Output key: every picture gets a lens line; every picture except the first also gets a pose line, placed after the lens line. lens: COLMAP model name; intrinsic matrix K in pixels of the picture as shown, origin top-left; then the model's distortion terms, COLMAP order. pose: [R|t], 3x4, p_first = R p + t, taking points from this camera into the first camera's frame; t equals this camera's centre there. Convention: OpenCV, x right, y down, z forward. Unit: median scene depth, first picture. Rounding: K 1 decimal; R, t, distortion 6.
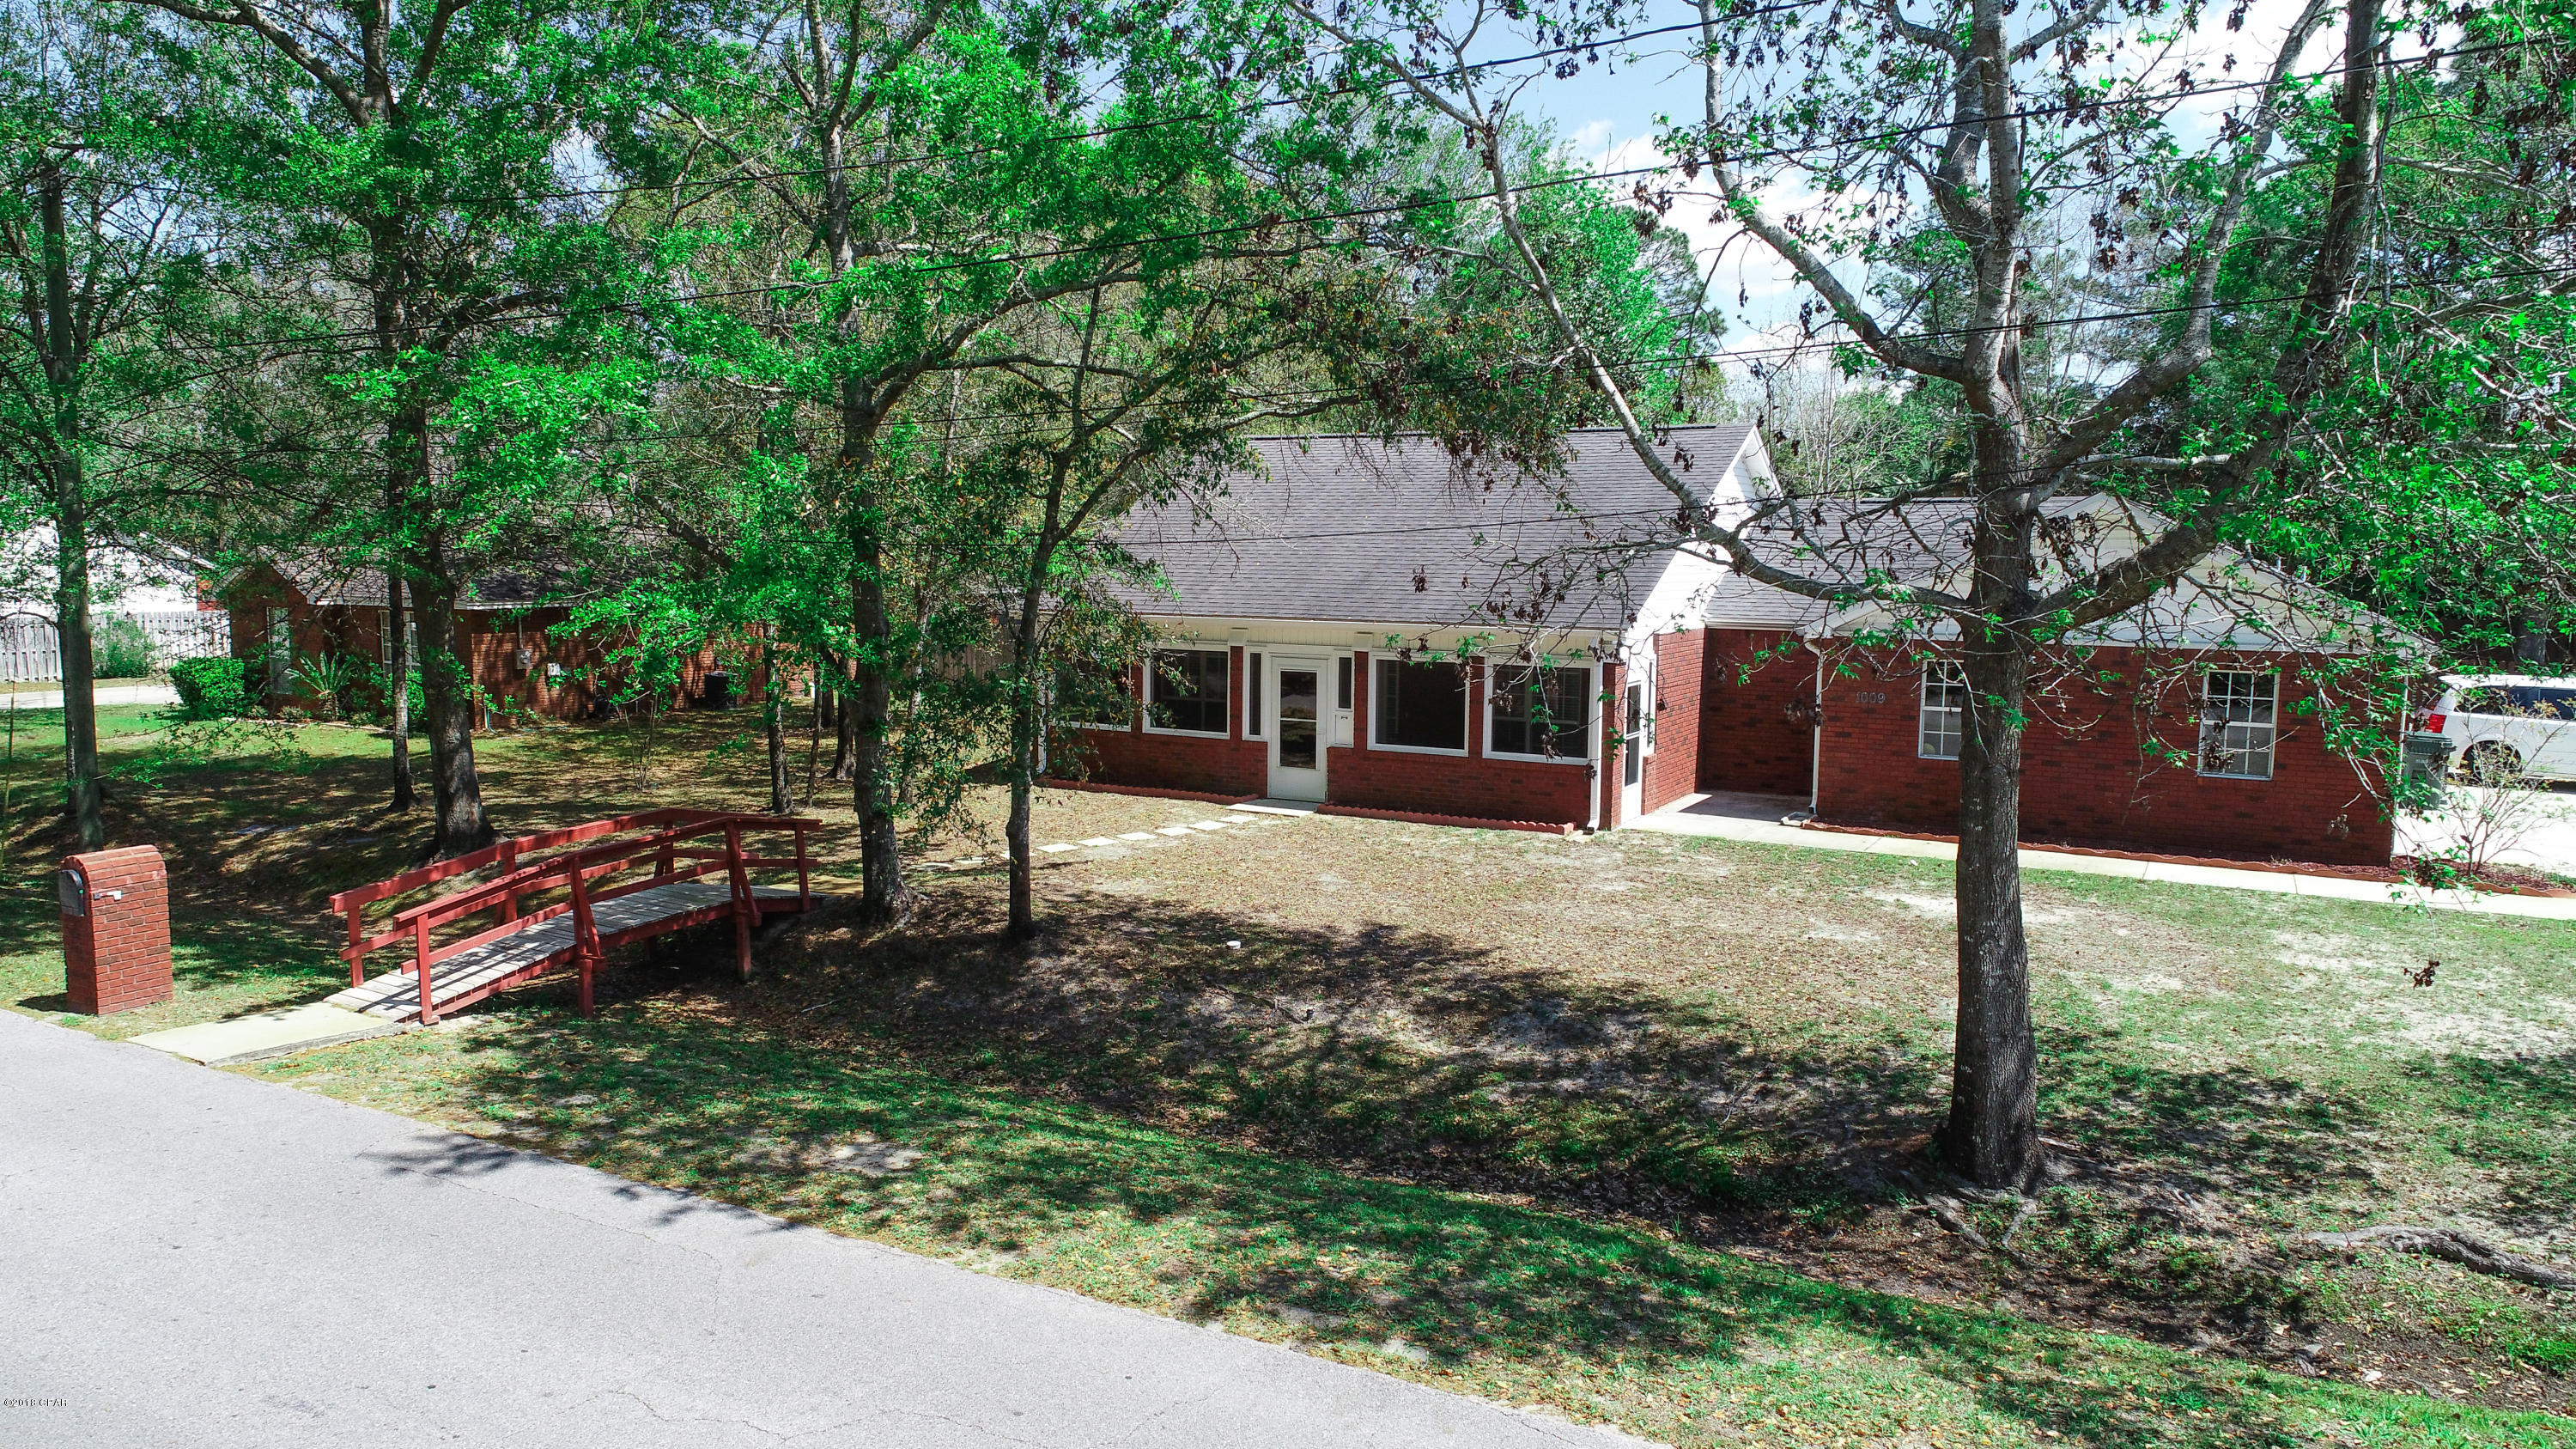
lens RADIAL K [[1710.3, 0, 1293.0], [0, 1710.3, 725.4], [0, 0, 1]] dist [0.003038, -0.007135]
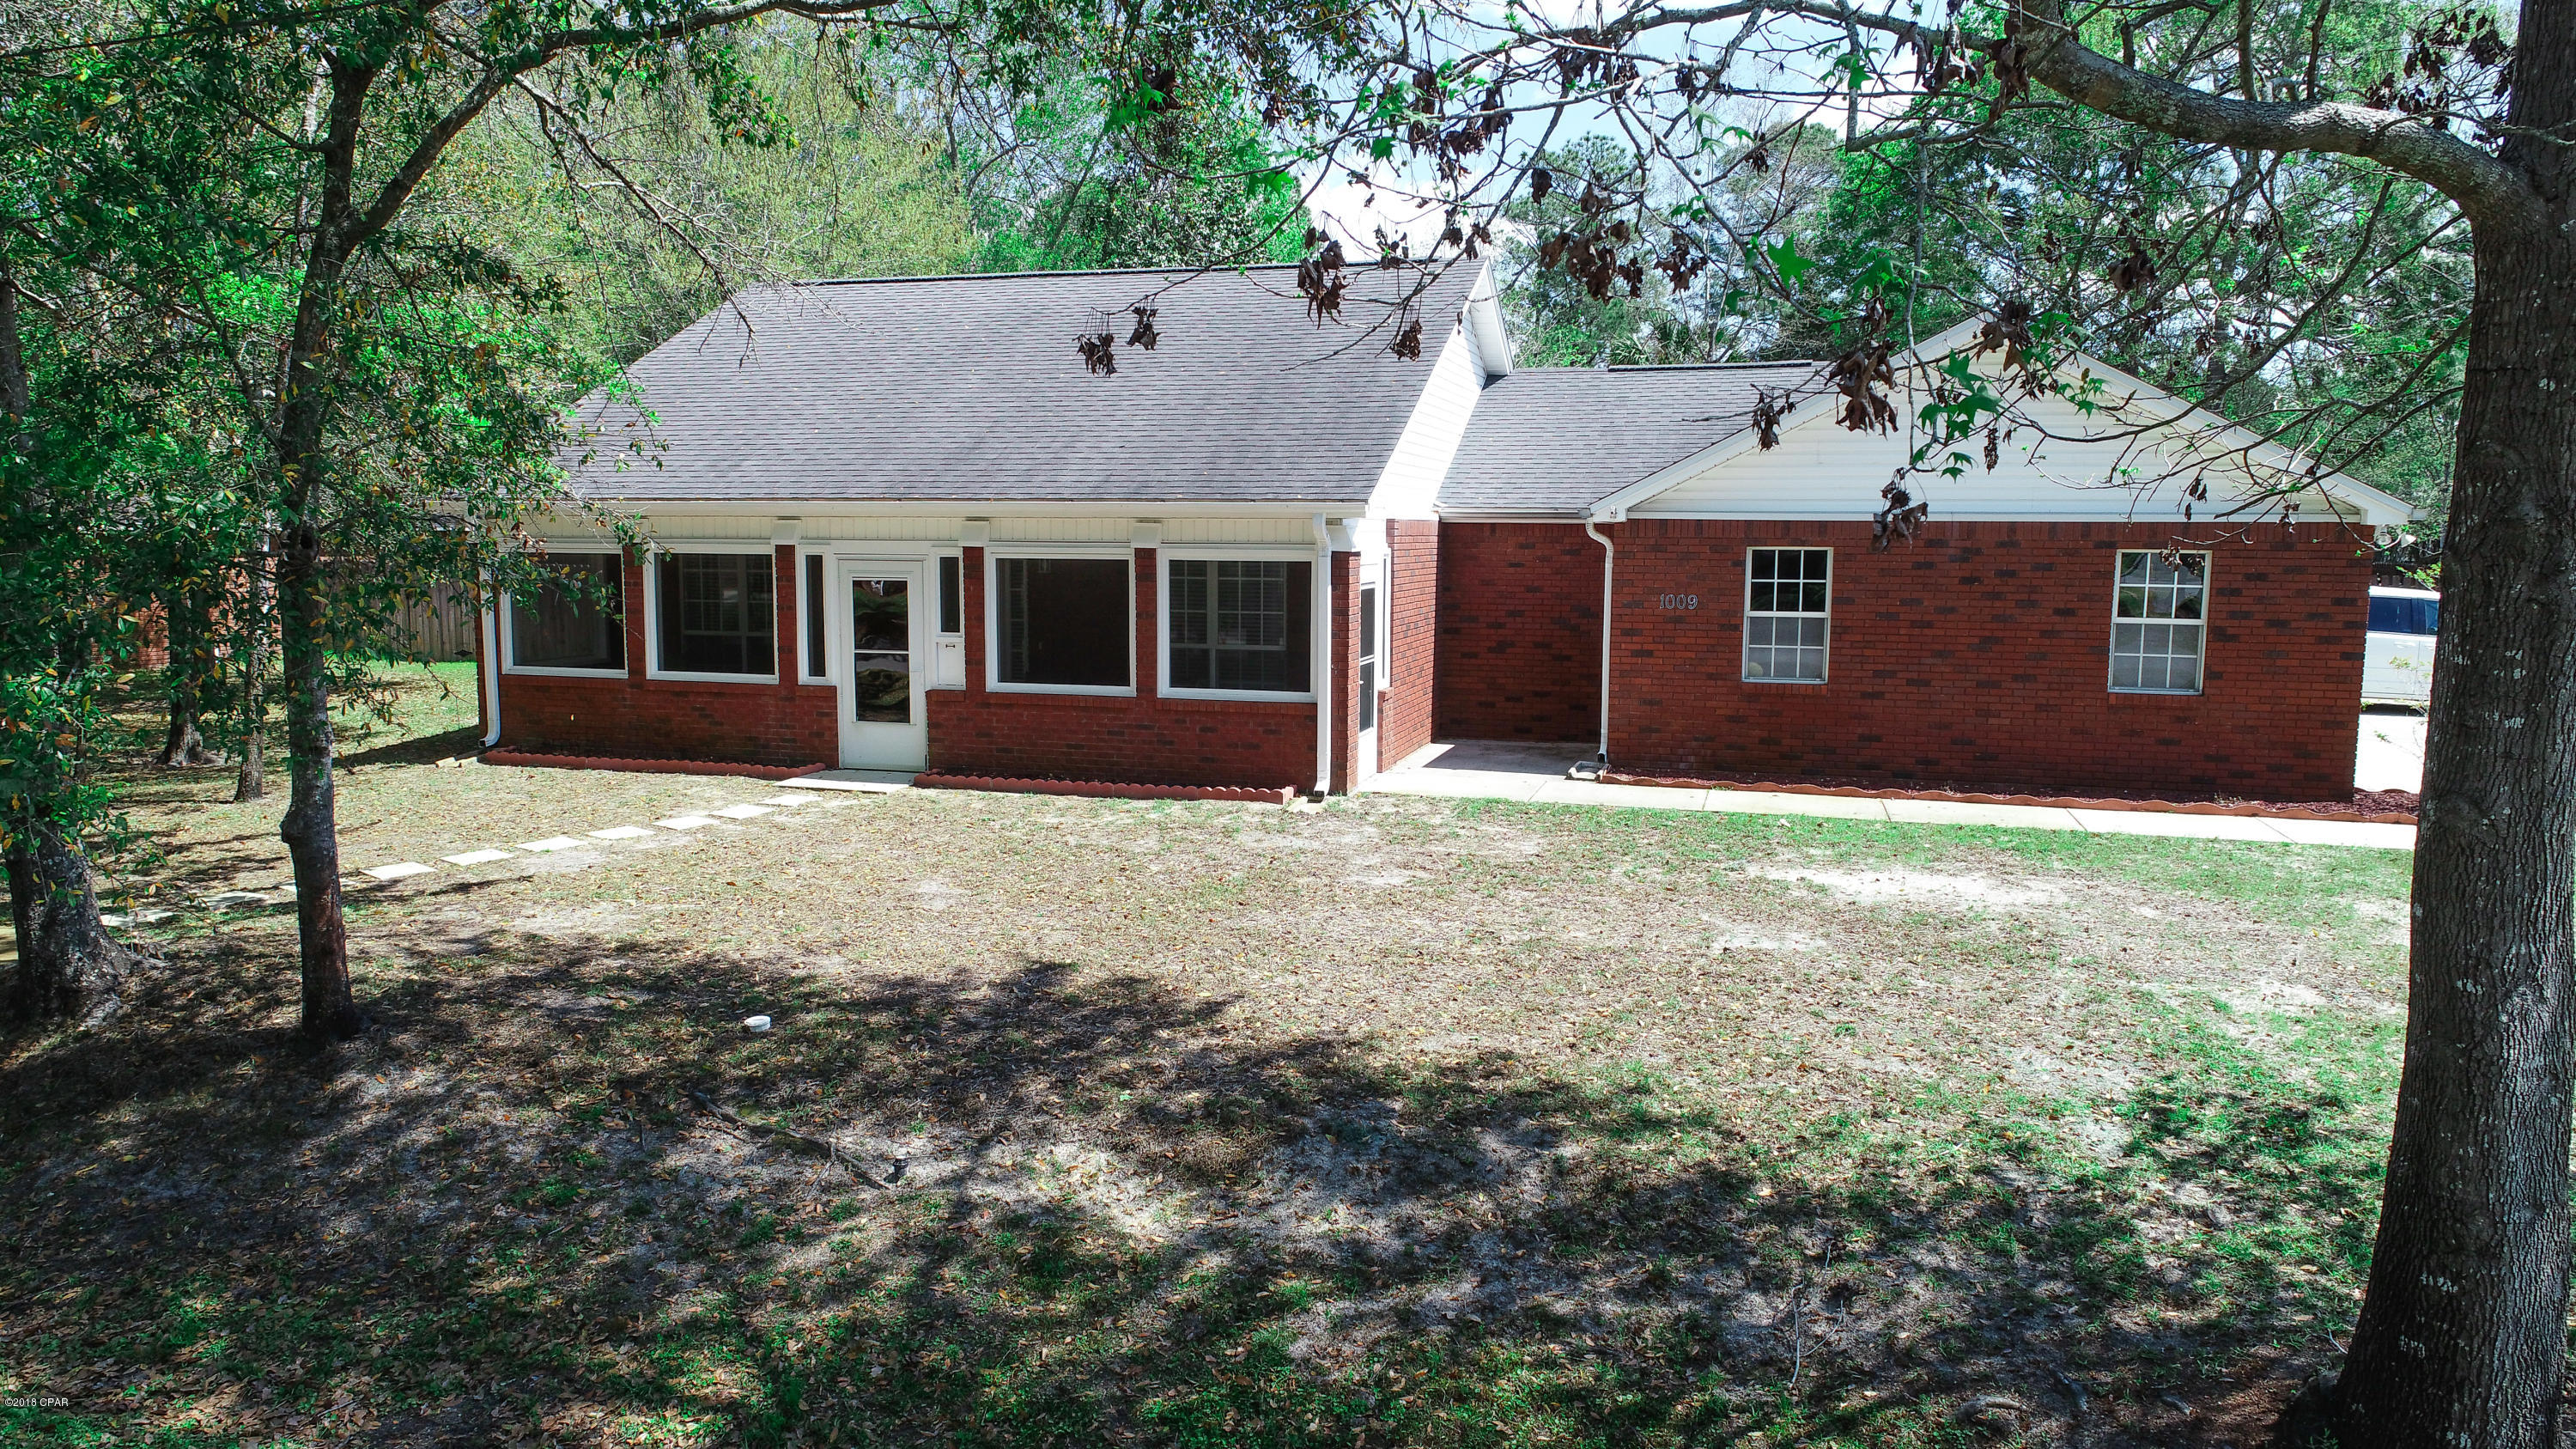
lens RADIAL K [[1710.3, 0, 1284.1], [0, 1710.3, 746.2], [0, 0, 1]] dist [0.003038, -0.007135]
pose [[0.974077, -0.030618, 0.224137, 0.006239], [0.025976, 0.999383, 0.023634, 0.025142], [-0.224722, -0.017199, 0.974271, 0.338058]]
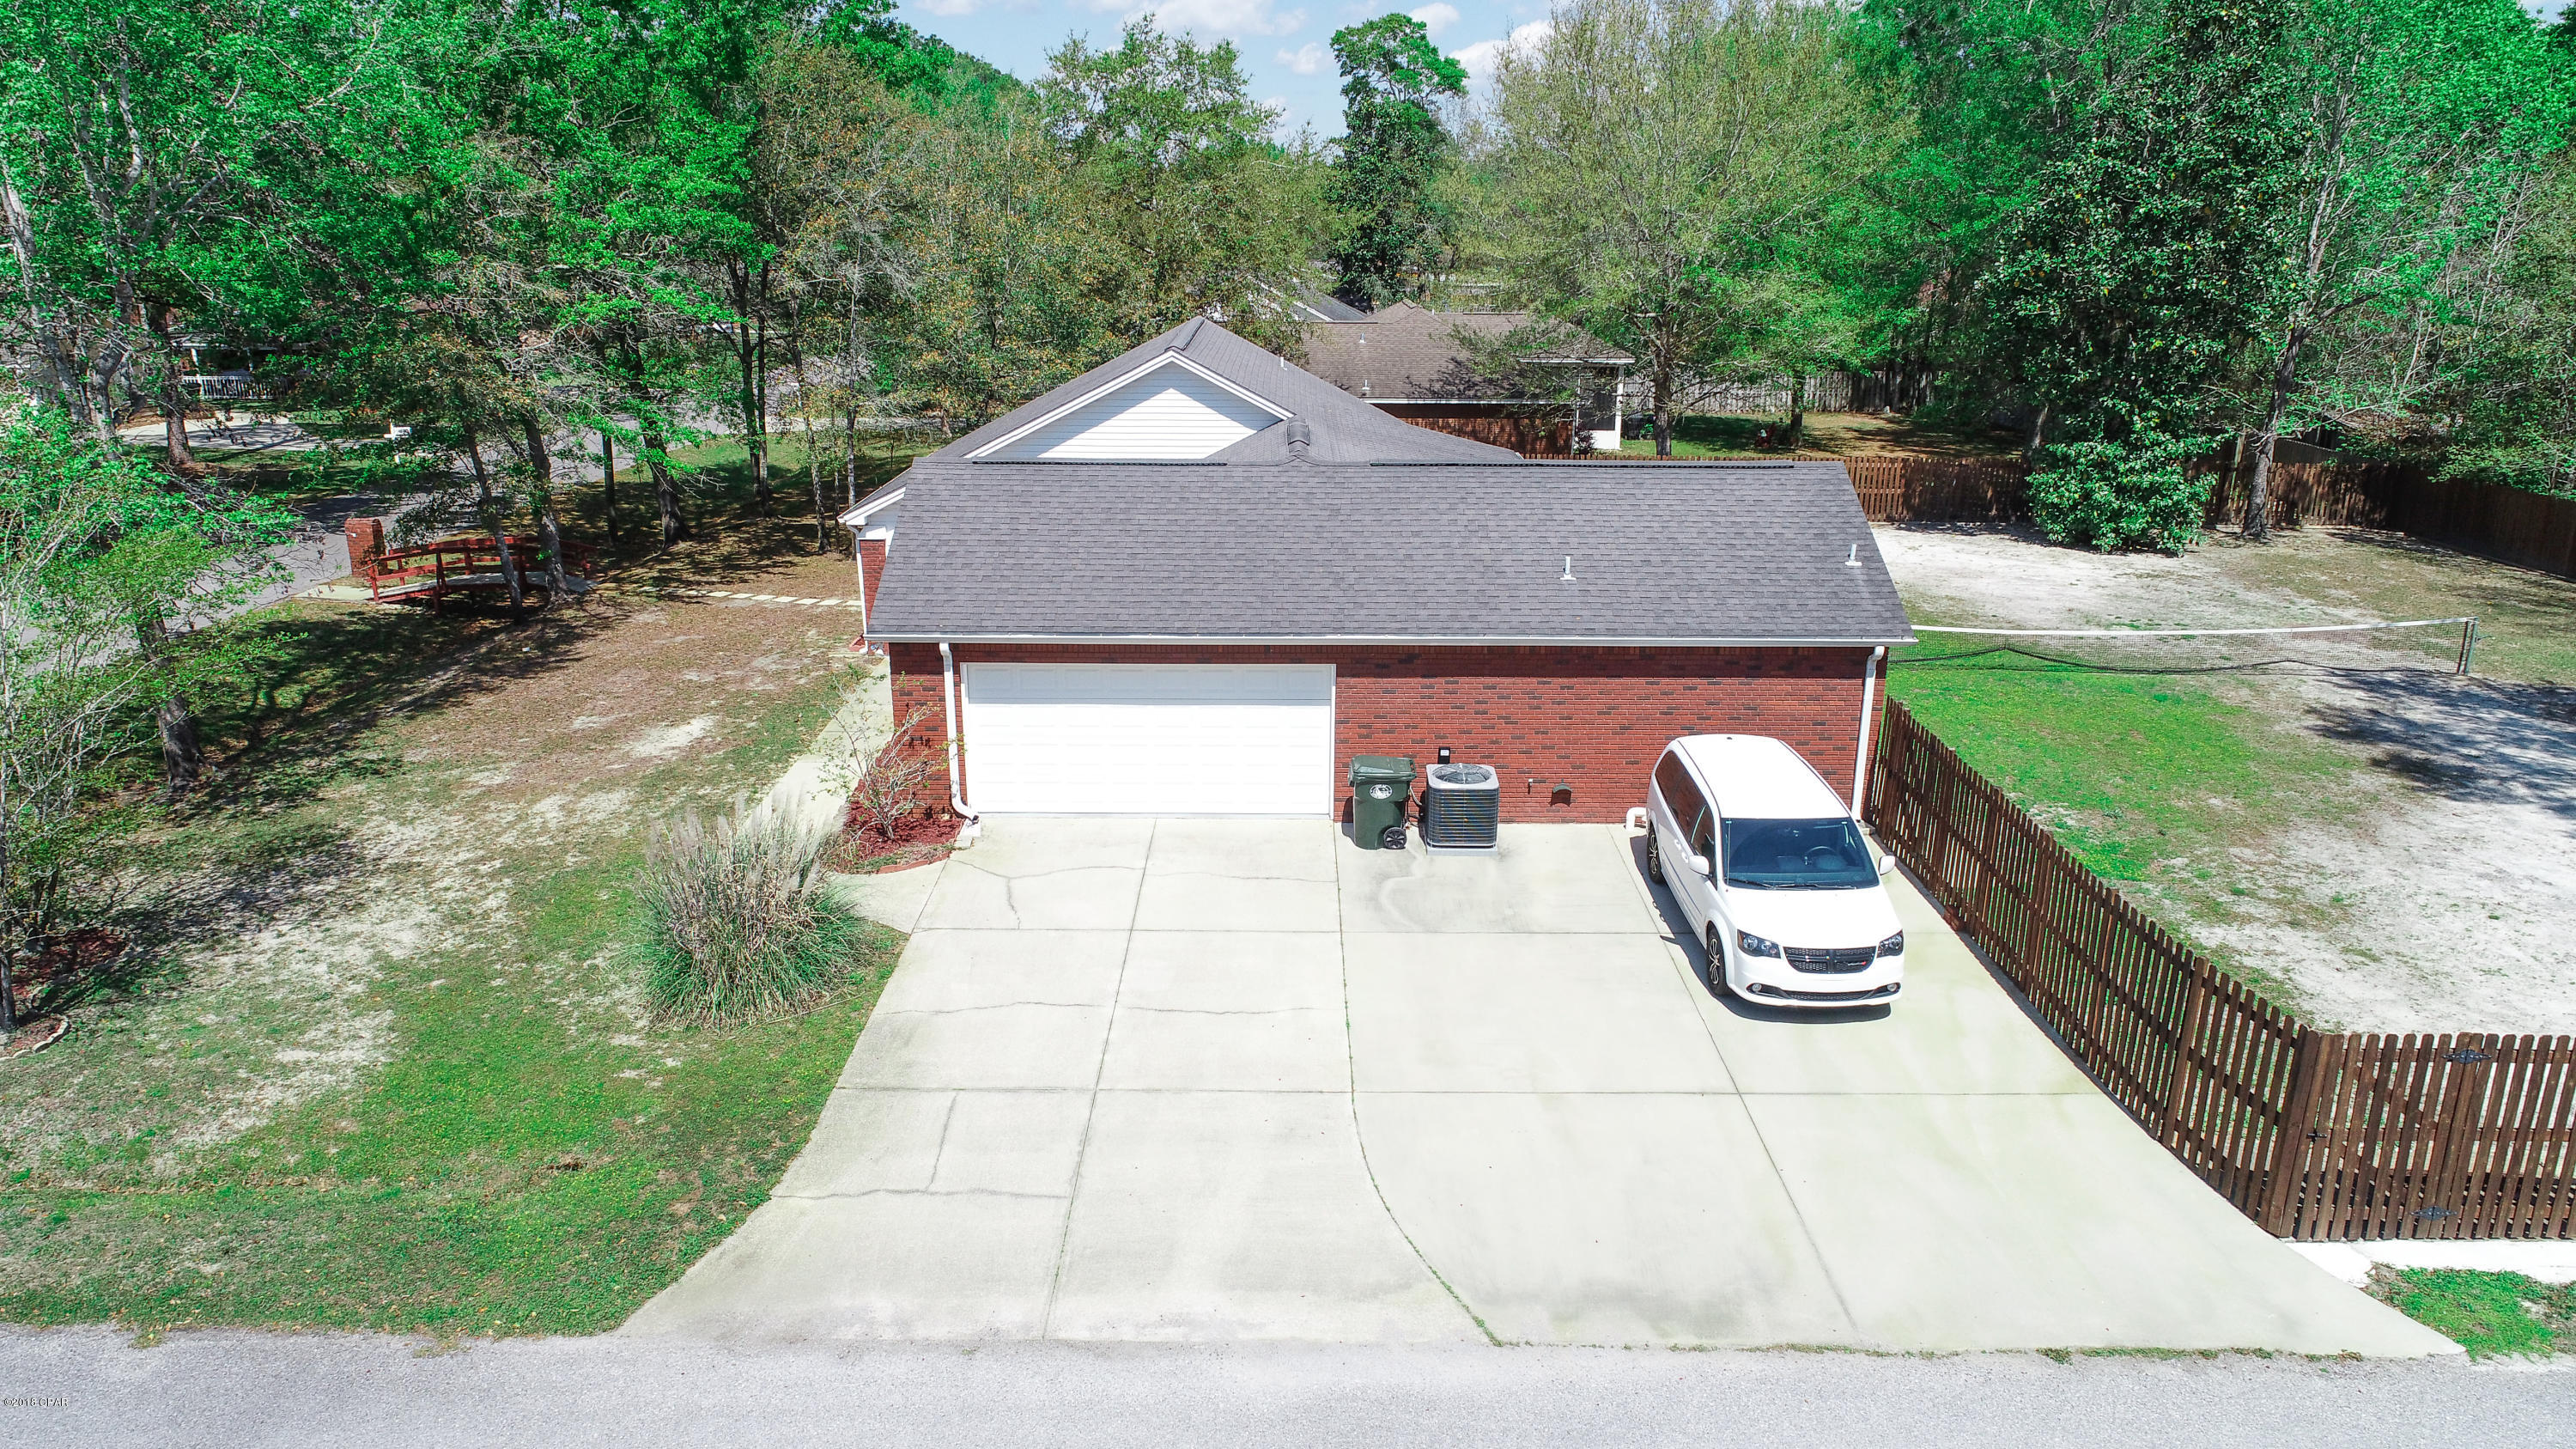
lens RADIAL K [[1710.3, 0, 1290.3], [0, 1710.3, 723.6], [0, 0, 1]] dist [0.003038, -0.007135]
pose [[0.515461, 0.253072, -0.818691, 1.606011], [-0.095458, 0.966407, 0.238631, -0.264540], [0.851579, -0.044854, 0.522303, 0.564638]]
